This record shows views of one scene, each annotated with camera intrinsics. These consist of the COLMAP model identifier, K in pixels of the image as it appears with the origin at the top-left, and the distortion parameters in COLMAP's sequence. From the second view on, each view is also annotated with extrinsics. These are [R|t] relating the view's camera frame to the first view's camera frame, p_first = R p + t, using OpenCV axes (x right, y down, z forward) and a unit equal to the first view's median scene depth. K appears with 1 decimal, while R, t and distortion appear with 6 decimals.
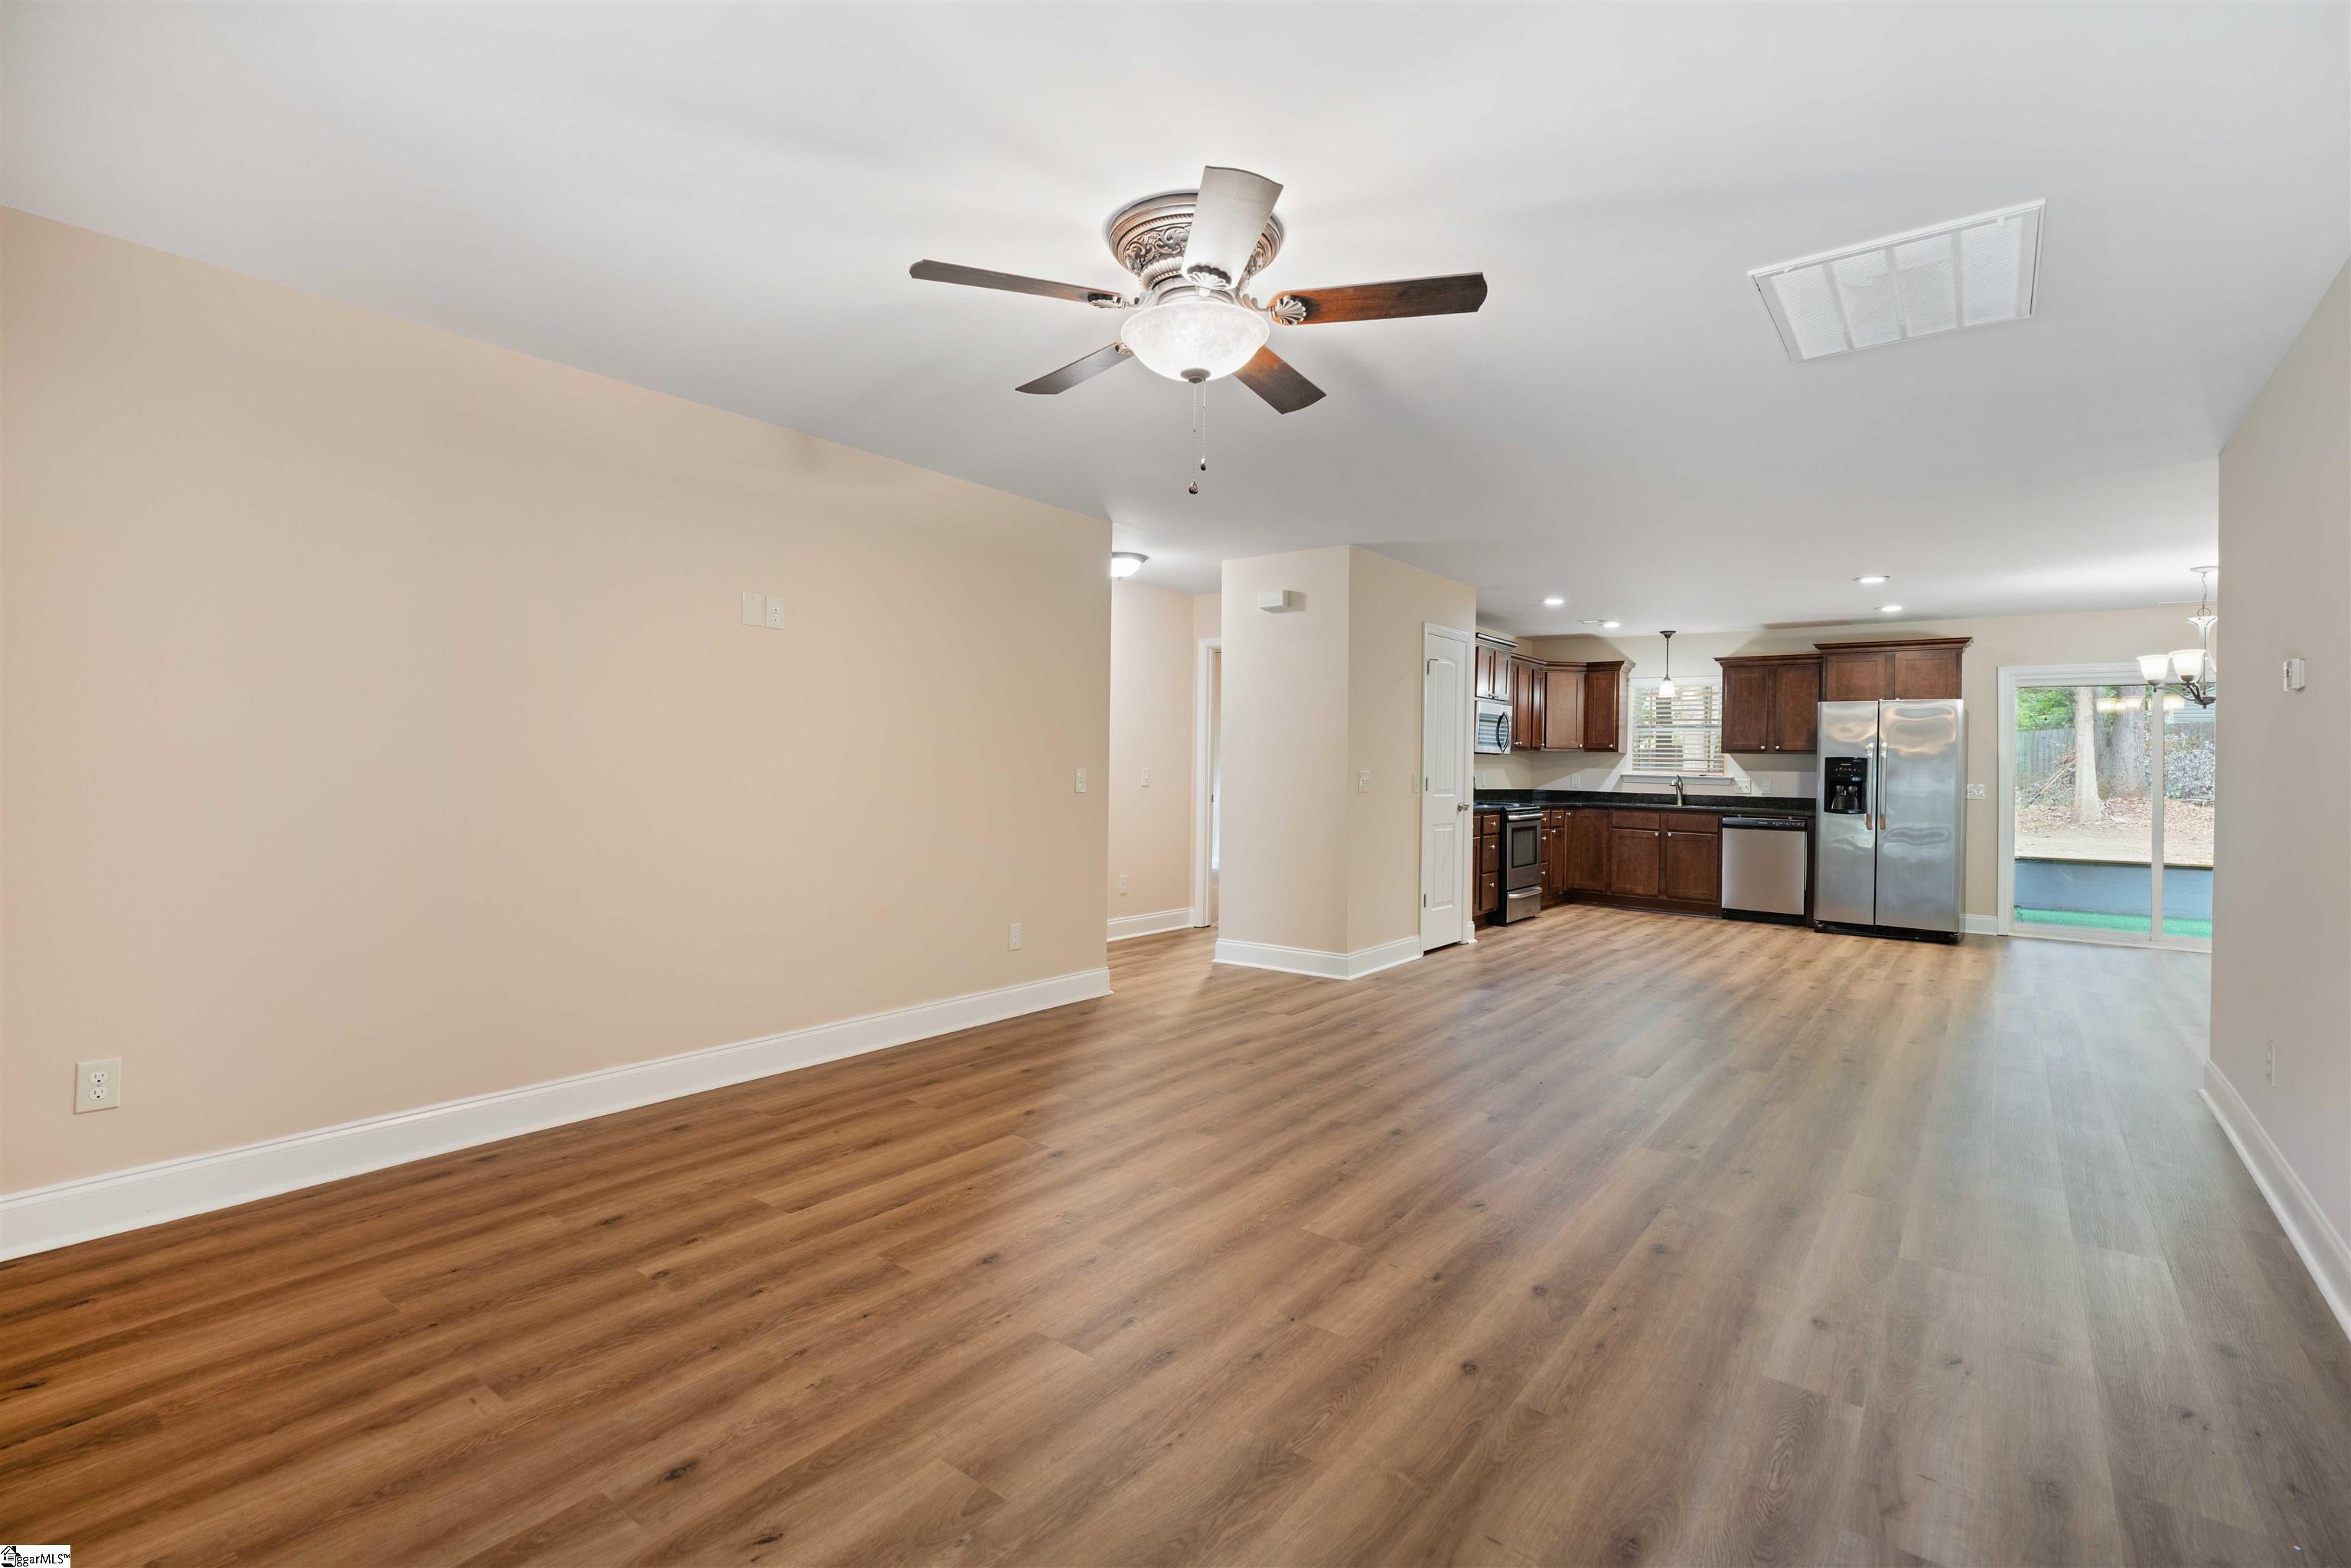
lens RADIAL K [[1057.1, 0, 1165.8], [0, 1057.1, 768.7], [0, 0, 1]] dist [-0.011671, 0.002094]
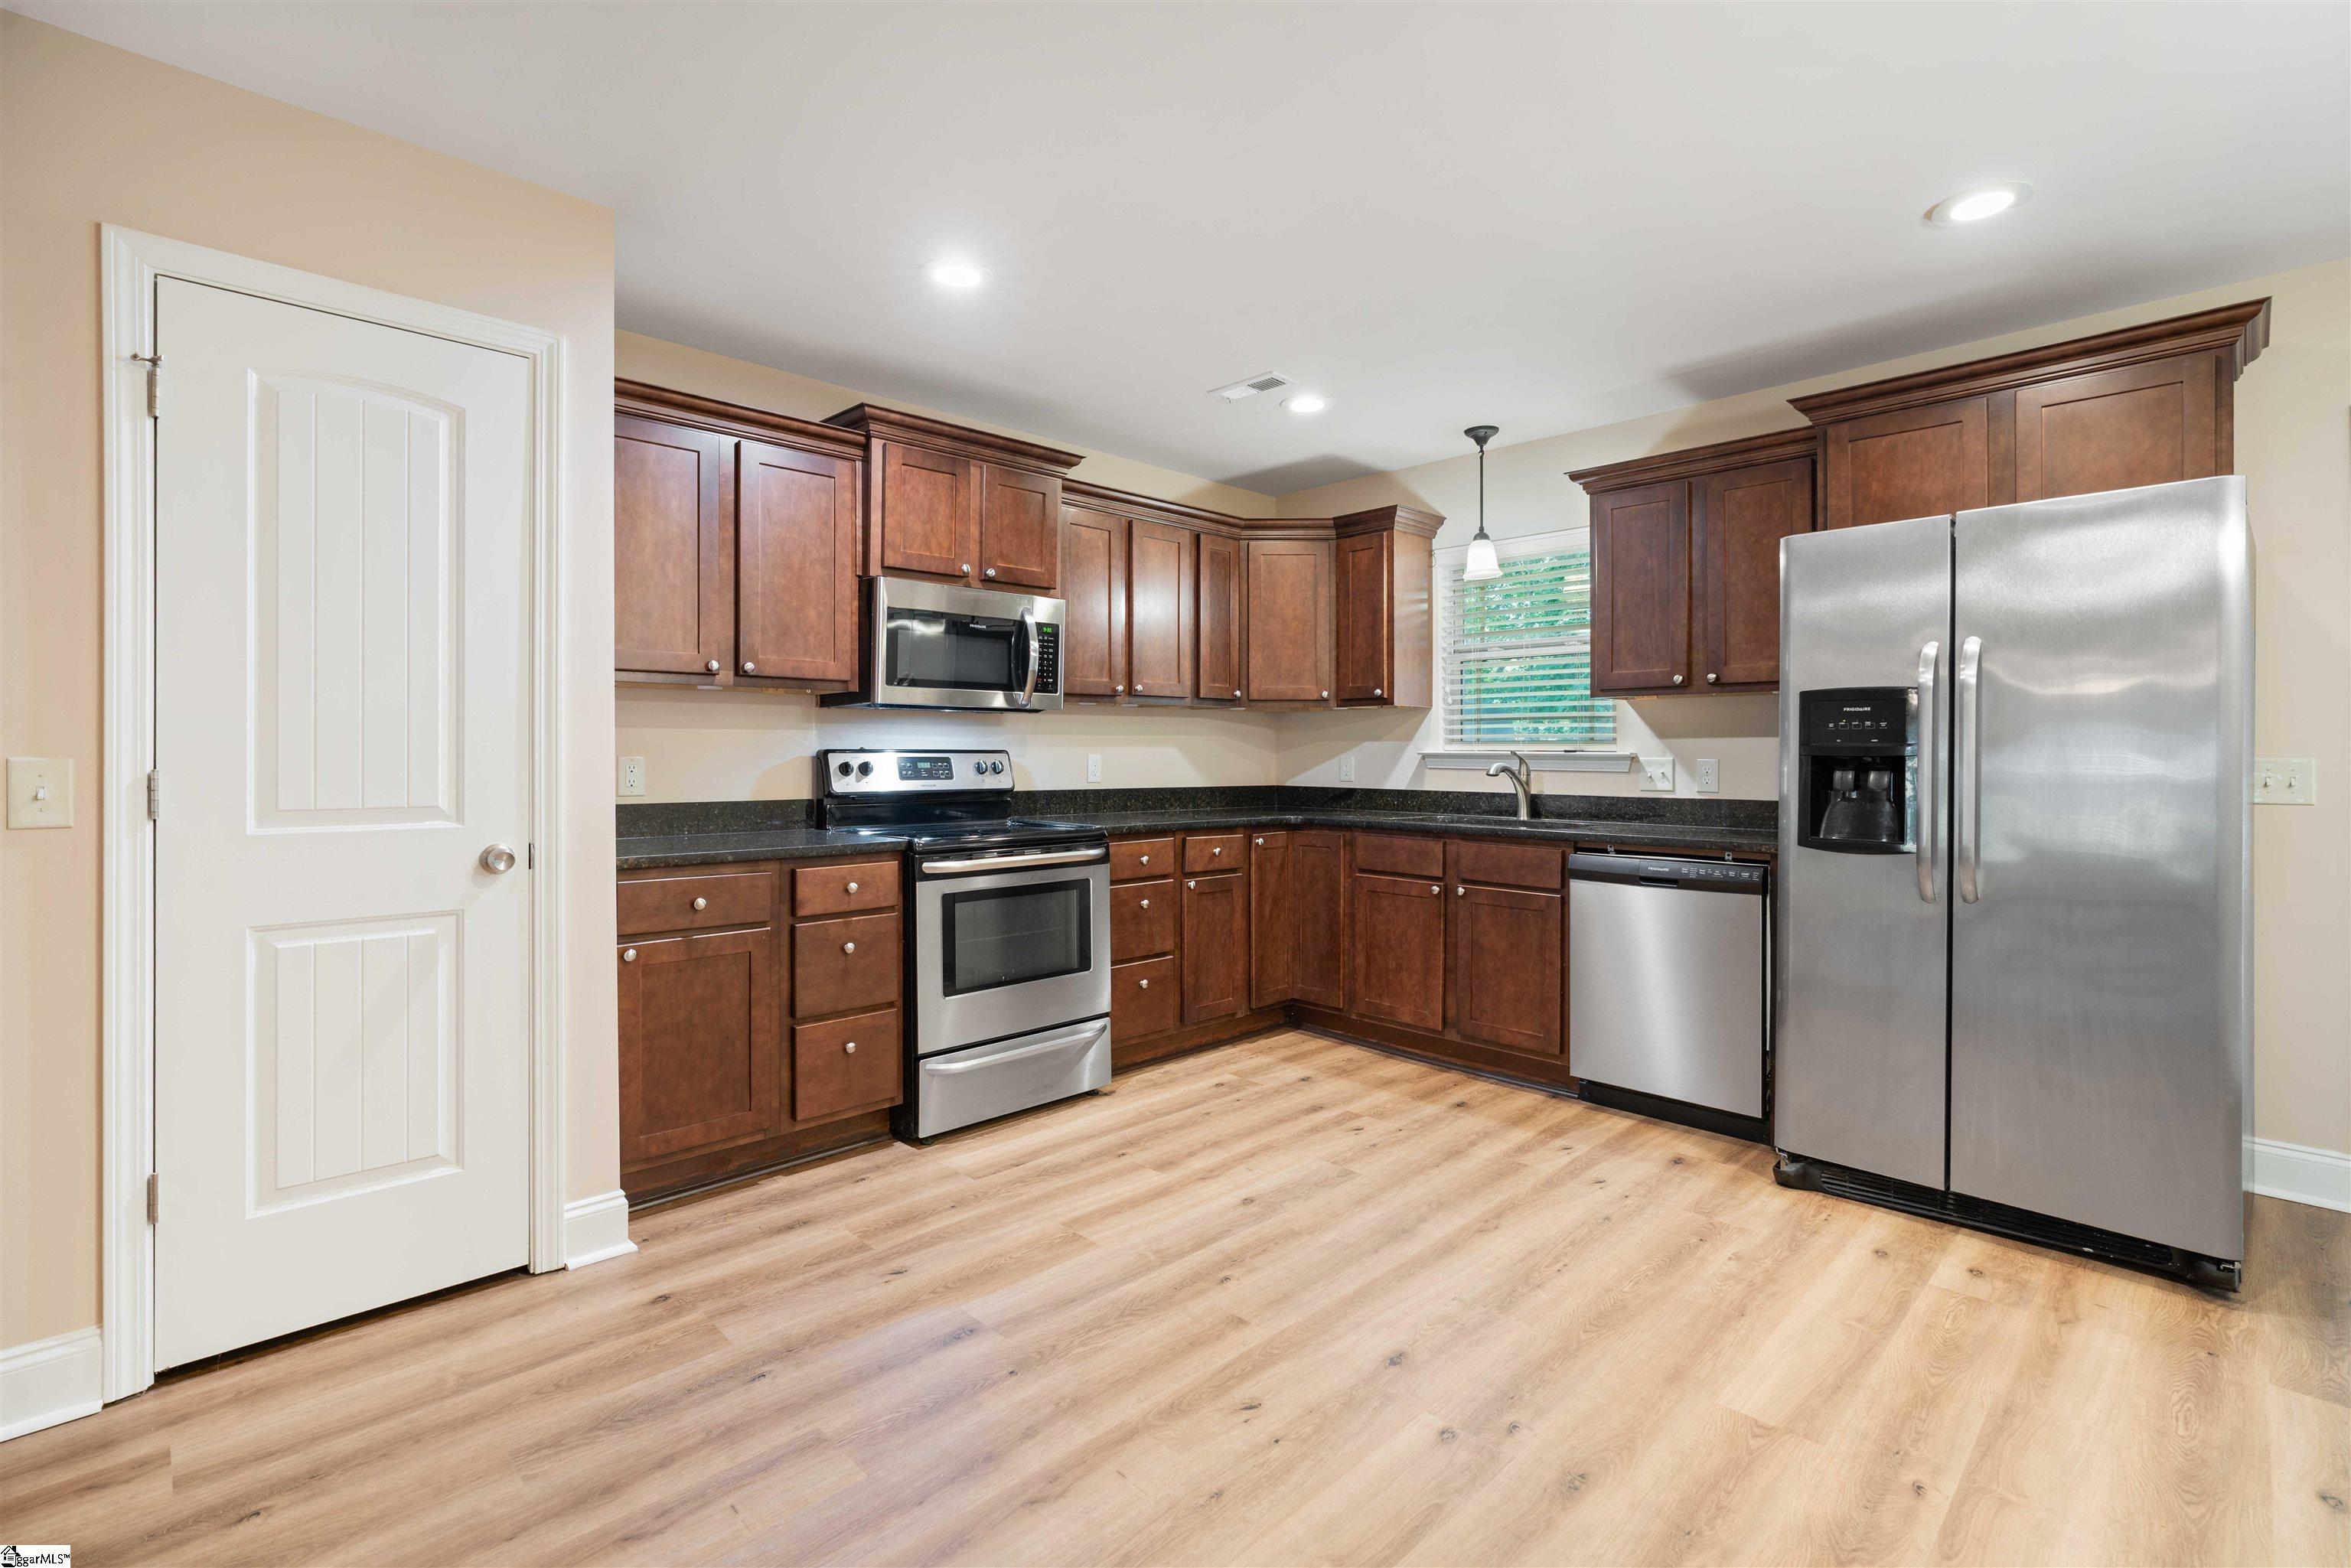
lens RADIAL K [[1057.1, 0, 1158.5], [0, 1057.1, 769.8], [0, 0, 1]] dist [-0.011671, 0.002094]
pose [[0.990885, -0.016437, -0.133707, 0.452220], [0.017644, 0.999814, 0.007844, 0.008652], [0.133553, -0.010131, 0.990990, 0.612013]]
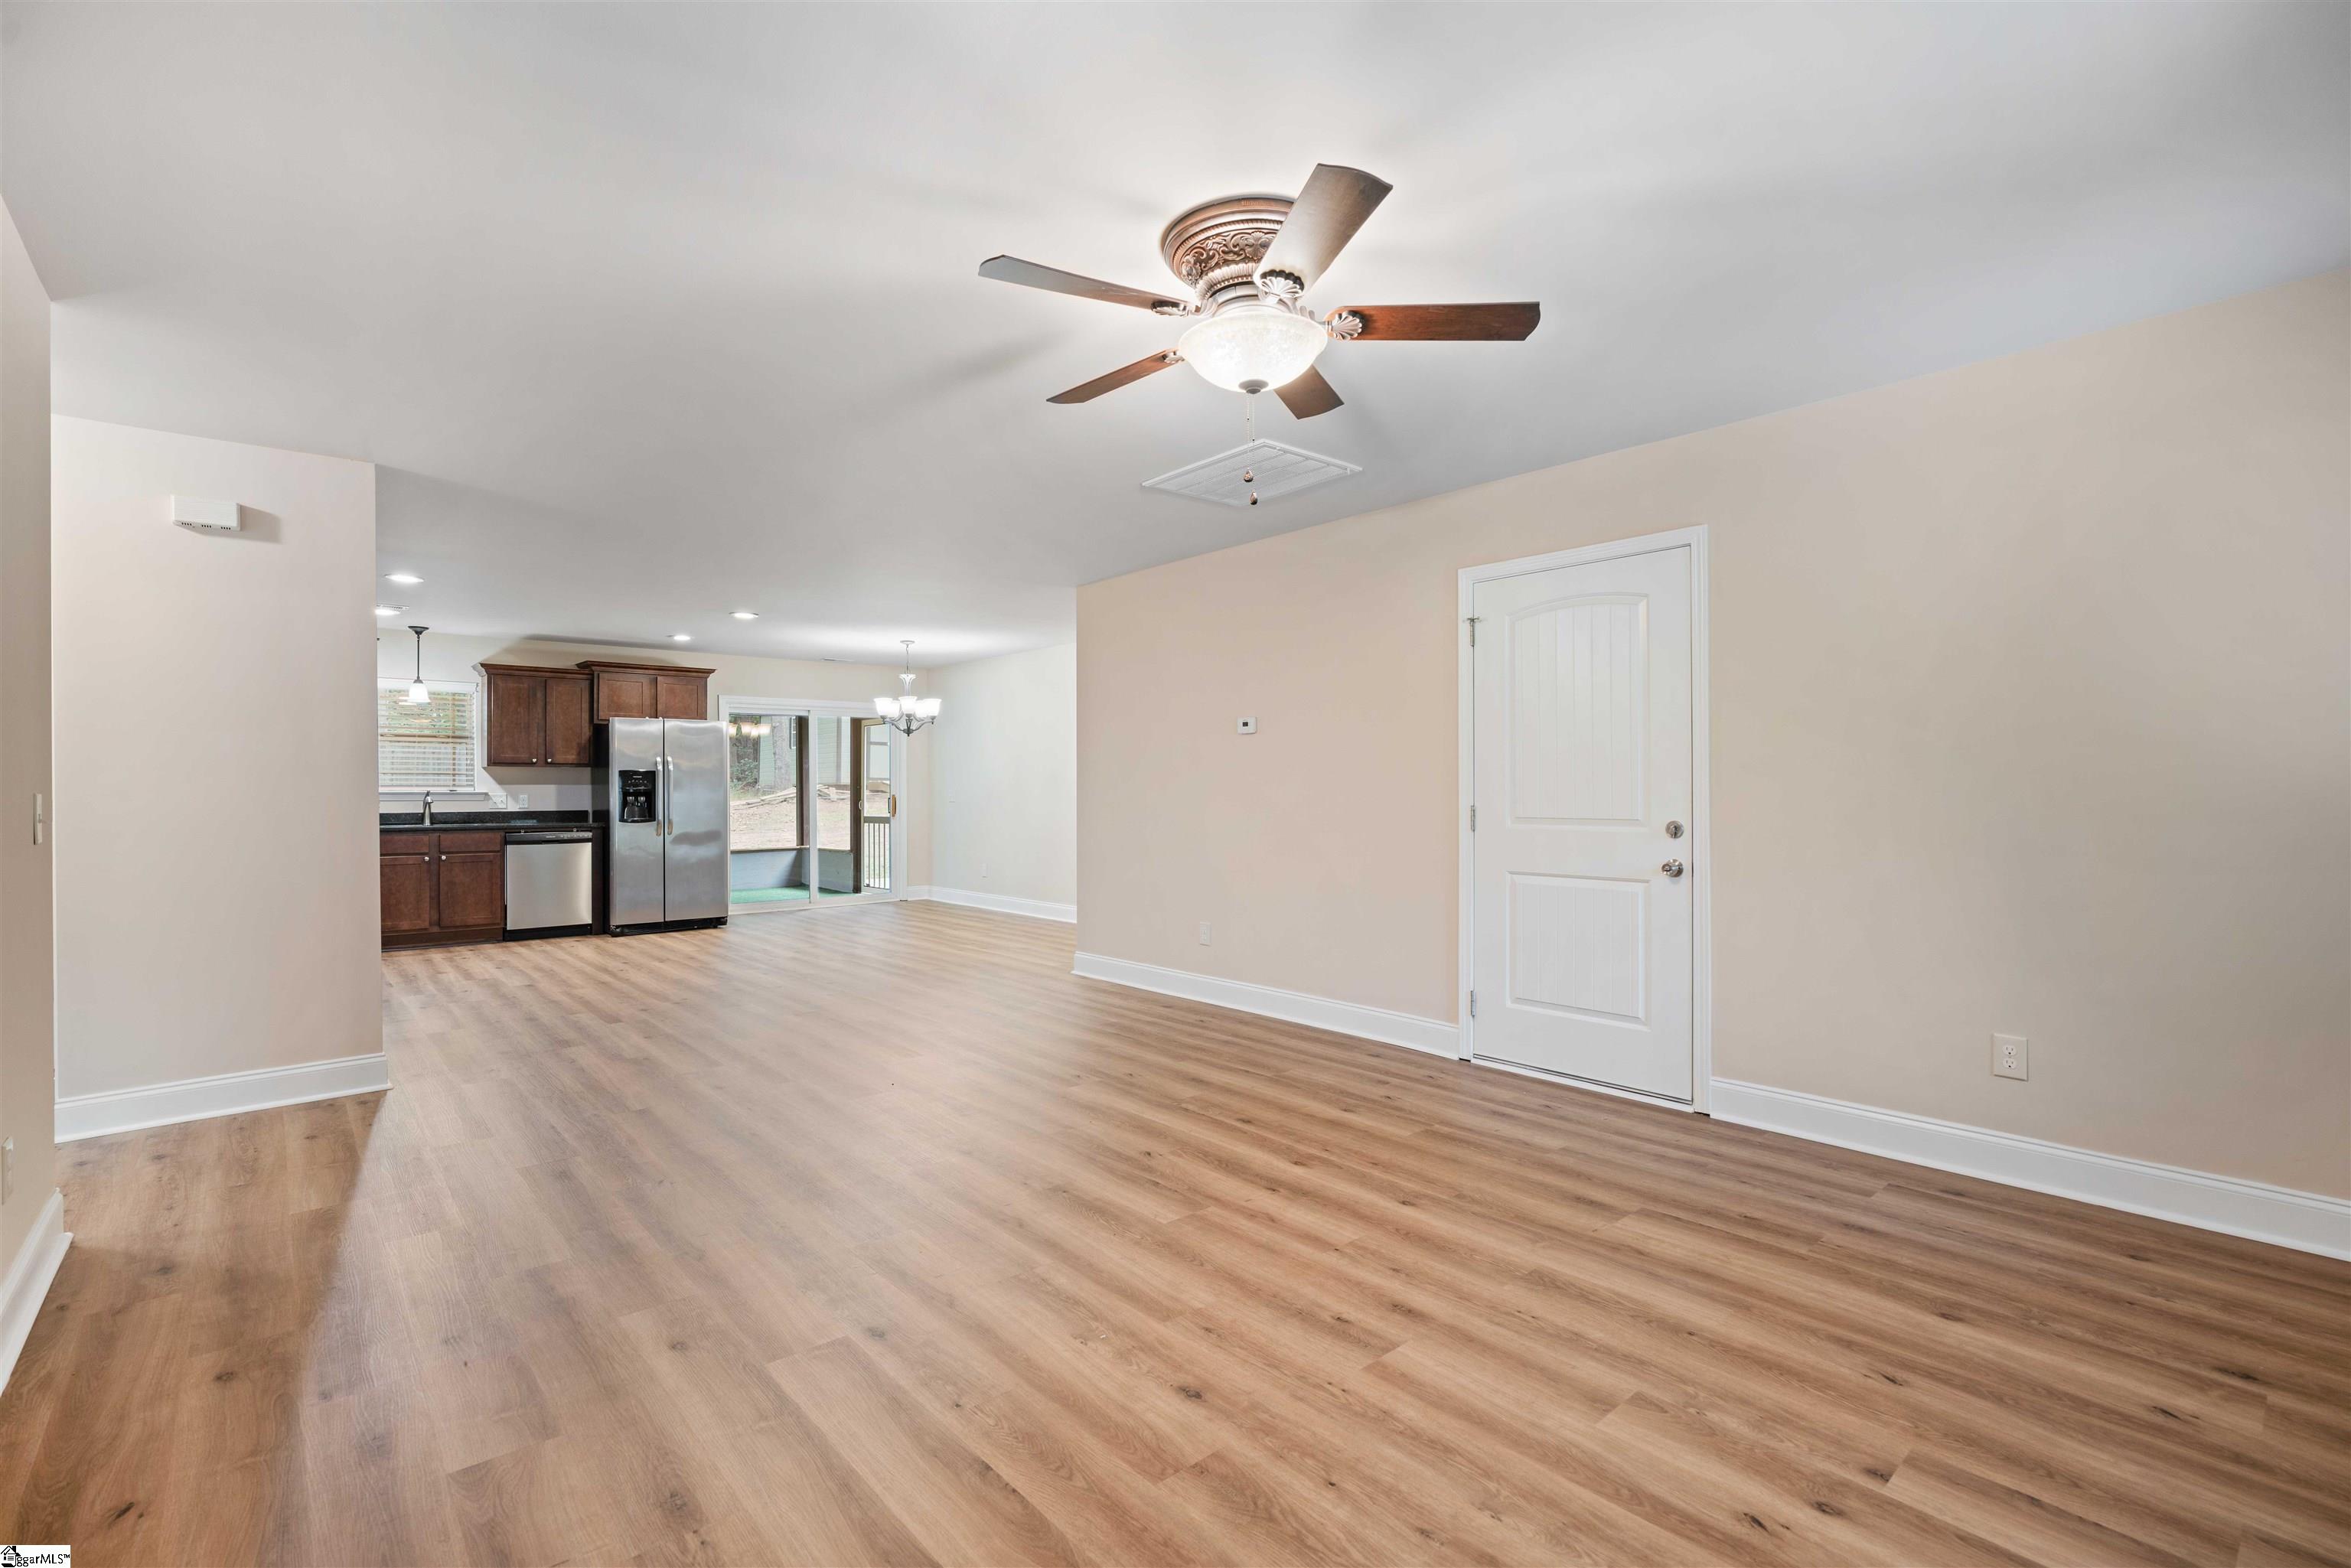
lens RADIAL K [[1057.1, 0, 1139.6], [0, 1057.1, 784.4], [0, 0, 1]] dist [-0.011671, 0.002094]
pose [[0.212008, -0.014189, 0.977165, -0.287030], [0.012941, 0.999848, 0.011711, -0.002145], [-0.977182, 0.010163, 0.212159, 0.260619]]
